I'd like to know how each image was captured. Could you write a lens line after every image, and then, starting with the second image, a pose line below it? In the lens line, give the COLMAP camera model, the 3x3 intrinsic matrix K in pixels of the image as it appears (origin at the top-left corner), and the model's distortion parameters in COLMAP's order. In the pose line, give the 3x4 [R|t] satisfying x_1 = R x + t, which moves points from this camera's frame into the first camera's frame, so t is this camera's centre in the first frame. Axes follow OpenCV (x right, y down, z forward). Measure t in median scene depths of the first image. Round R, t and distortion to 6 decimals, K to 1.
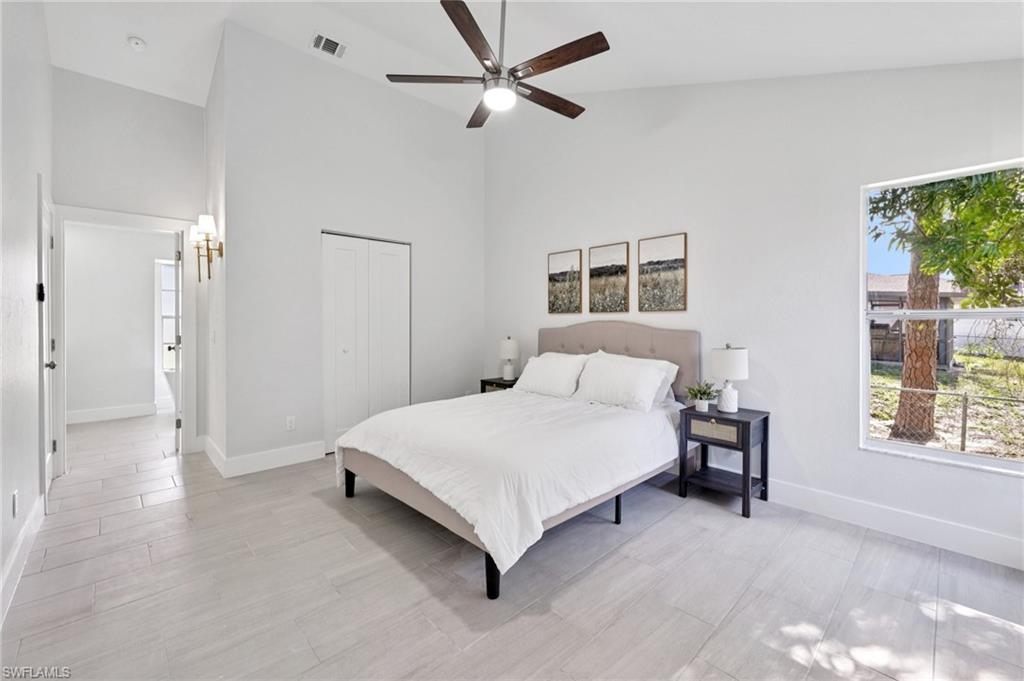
lens RADIAL K [[425.8, 0, 515.7], [0, 425.8, 323.0], [0, 0, 1]] dist [-0.000742, -0.000063]
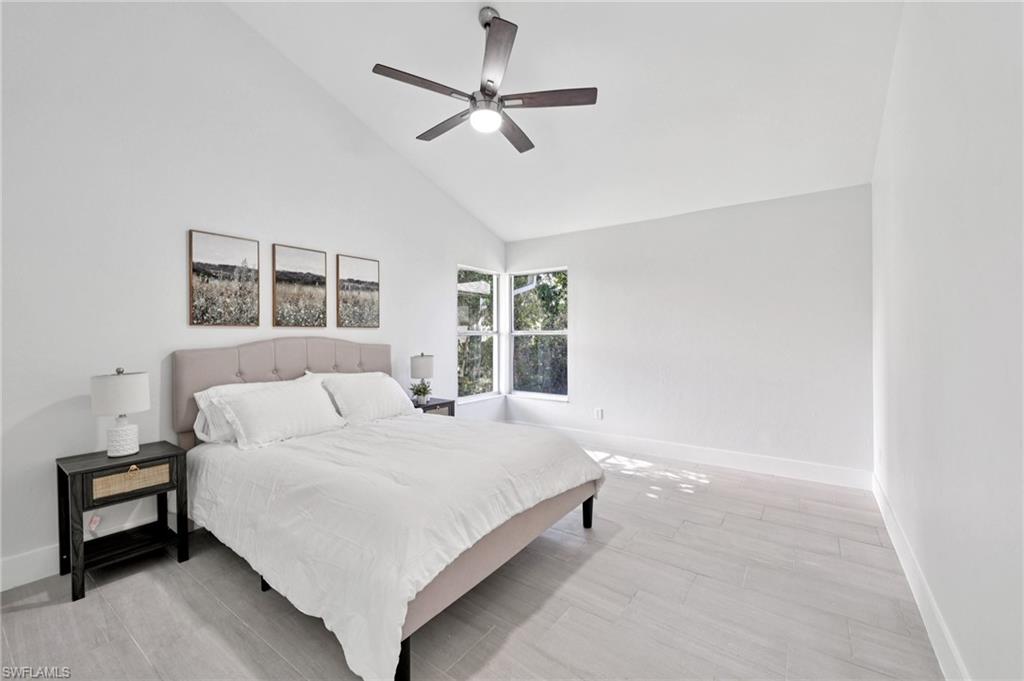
lens RADIAL K [[418.0, 0, 511.1], [0, 418.0, 335.8], [0, 0, 1]] dist [-0.001134, -0.000400]
pose [[-0.185428, 0.005822, 0.982641, -0.708865], [0.013883, 0.999898, -0.003305, 0.001472], [-0.982560, 0.013030, -0.185490, 0.767922]]
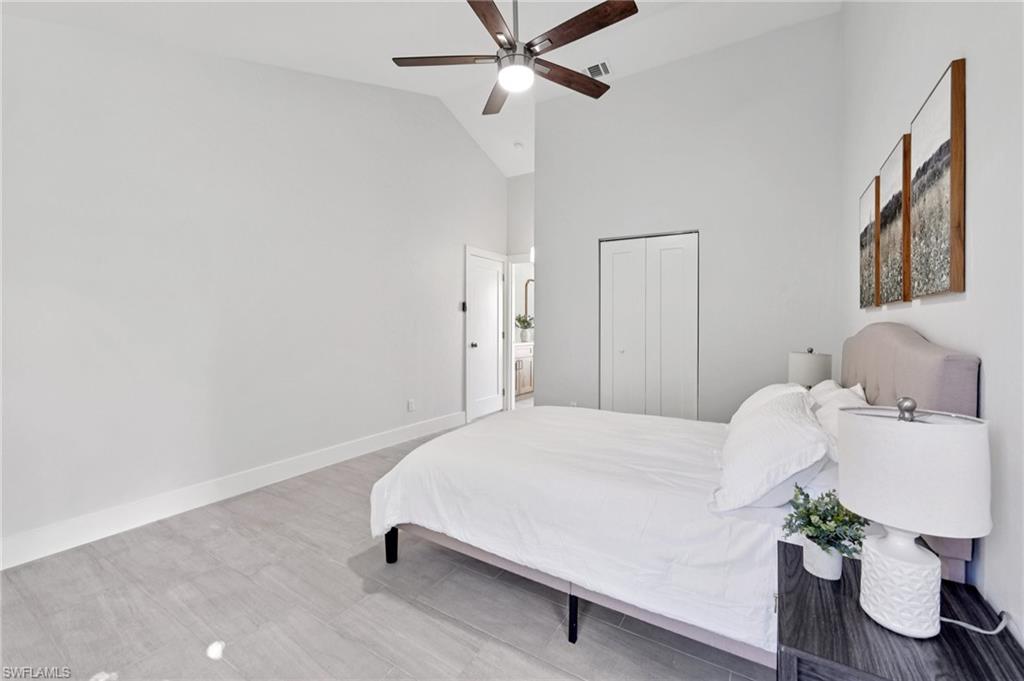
lens RADIAL K [[418.0, 0, 511.1], [0, 418.0, 335.8], [0, 0, 1]] dist [-0.001134, -0.000400]
pose [[0.257168, 0.034281, -0.965758, 0.561766], [-0.011941, 0.999407, 0.032295, -0.001966], [0.966293, 0.003227, 0.257425, 0.522509]]
